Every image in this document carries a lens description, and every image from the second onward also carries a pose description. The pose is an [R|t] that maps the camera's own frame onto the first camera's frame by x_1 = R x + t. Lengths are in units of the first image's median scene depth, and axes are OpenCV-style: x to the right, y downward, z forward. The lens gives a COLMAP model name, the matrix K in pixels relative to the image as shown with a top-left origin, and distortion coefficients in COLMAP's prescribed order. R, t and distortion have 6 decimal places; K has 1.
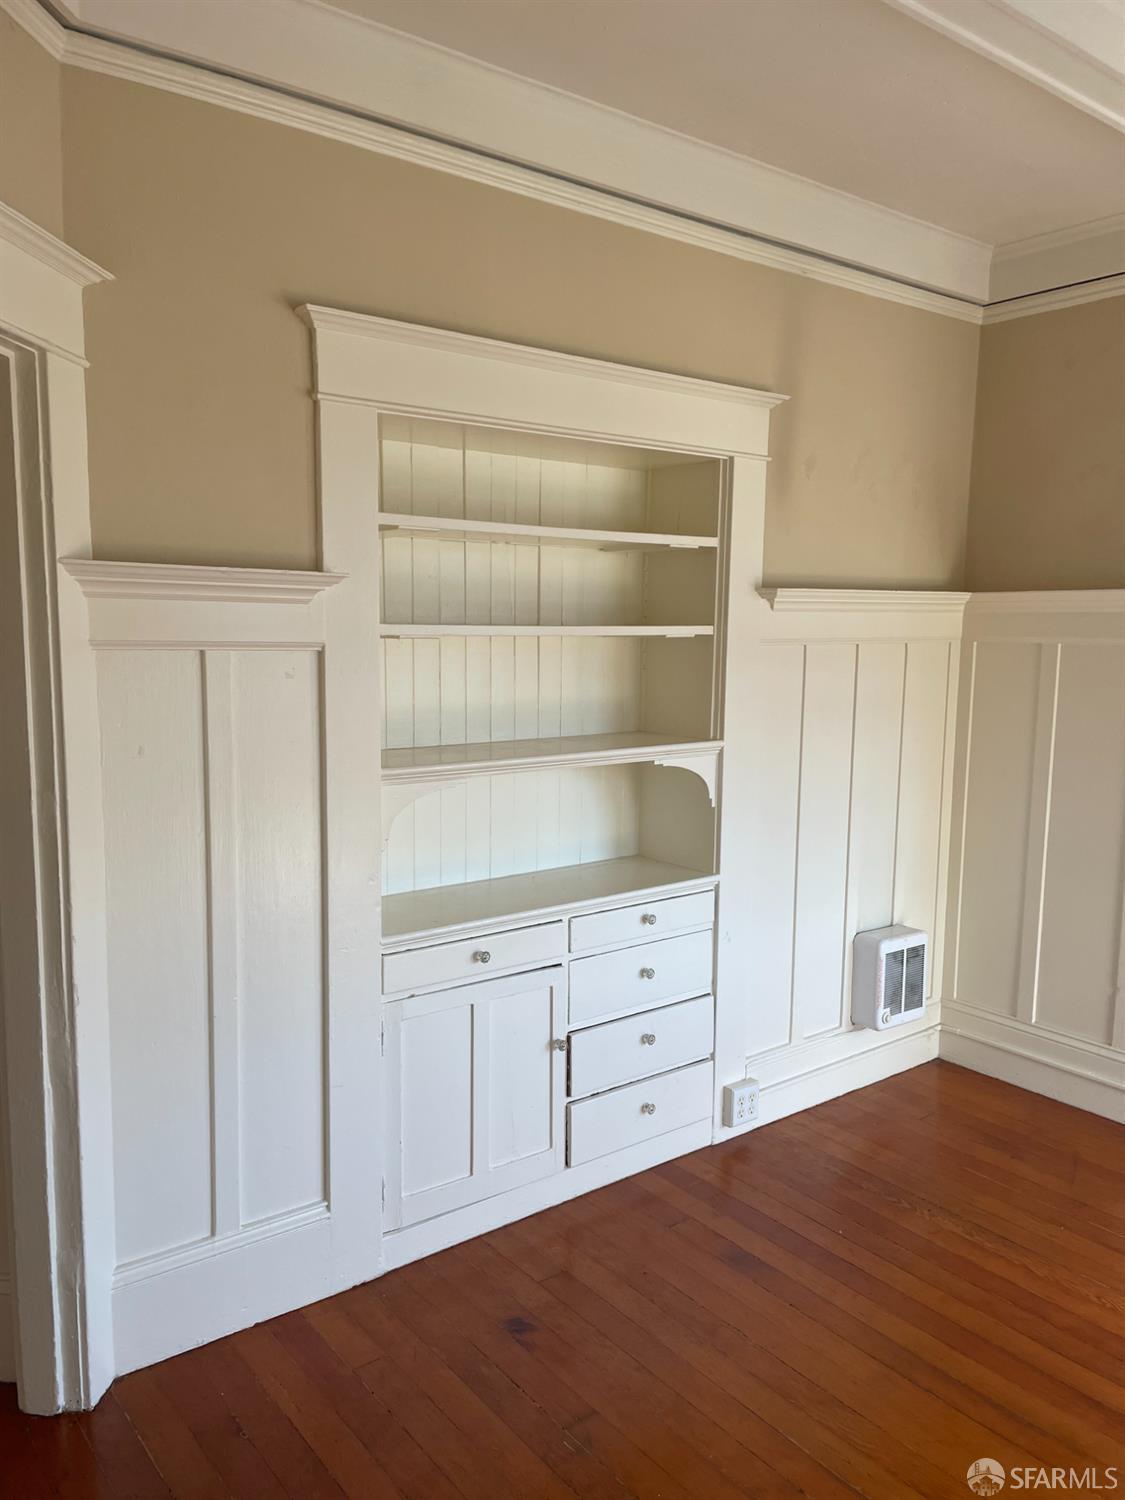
lens RADIAL K [[1161.8, 0, 572.8], [0, 1161.8, 756.5], [0, 0, 1]] dist [0.046090, -0.002031]
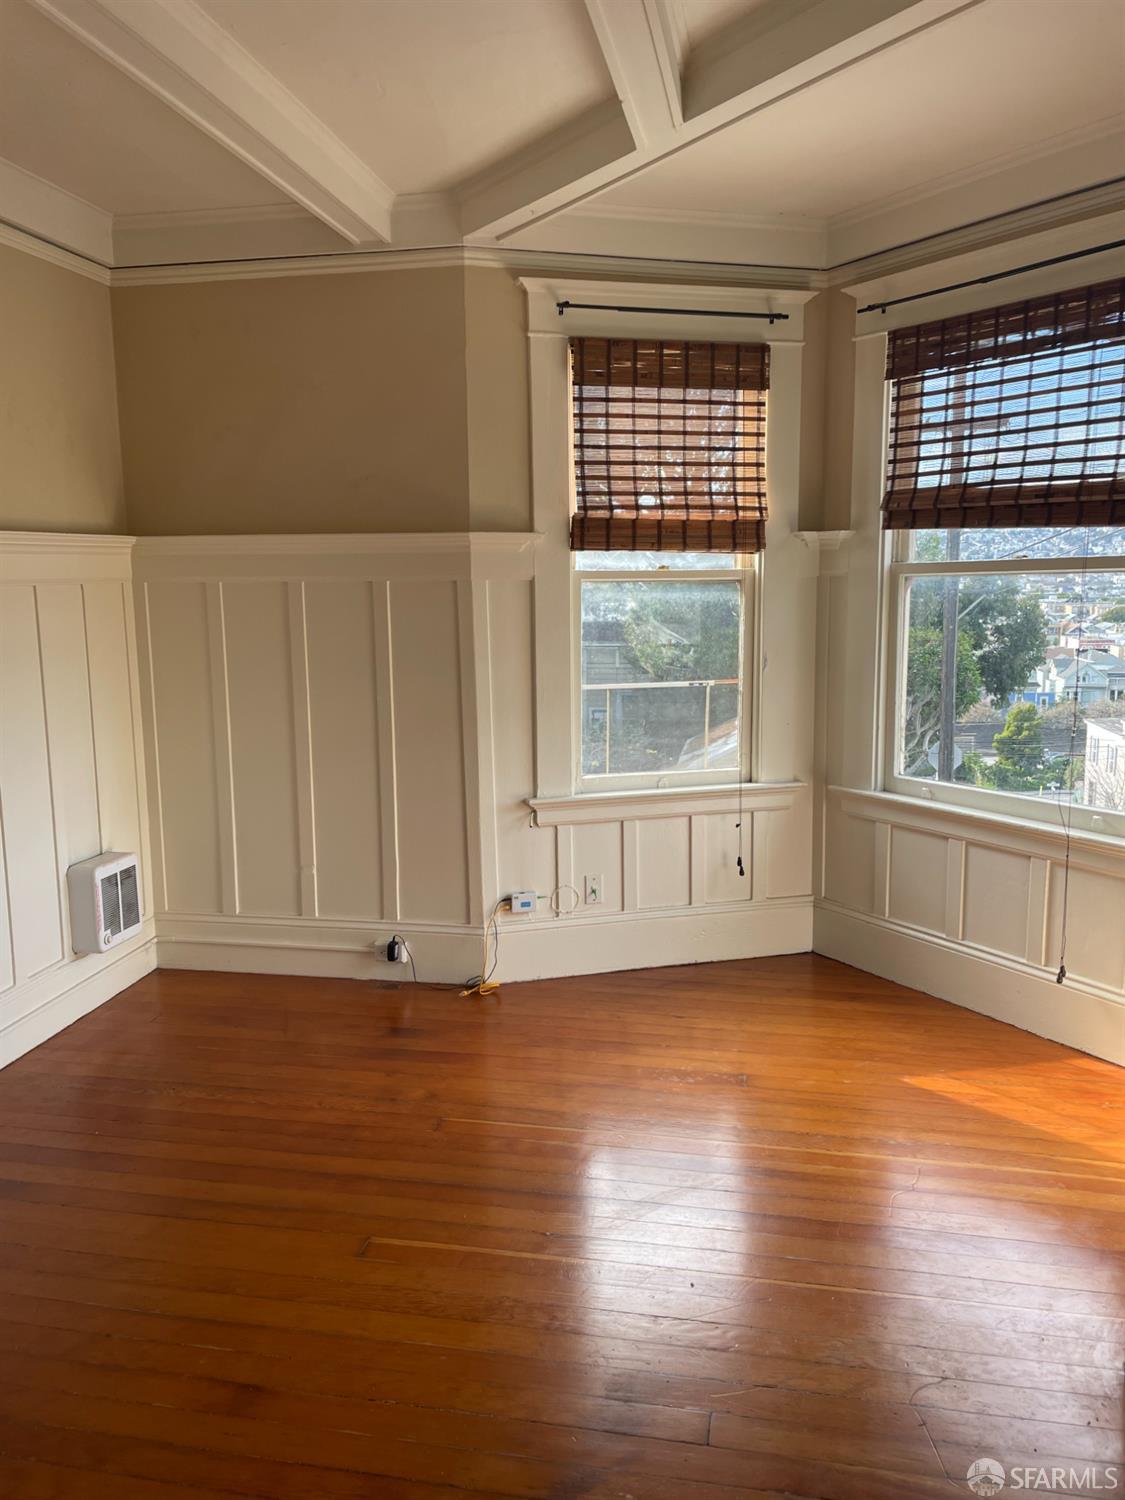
lens RADIAL K [[1161.8, 0, 558.0], [0, 1161.8, 752.1], [0, 0, 1]] dist [0.046090, -0.002031]
pose [[0.764286, -0.122016, 0.633229, -0.072585], [0.103320, 0.992421, 0.066525, 0.026141], [-0.636547, 0.014582, 0.771100, -0.084649]]
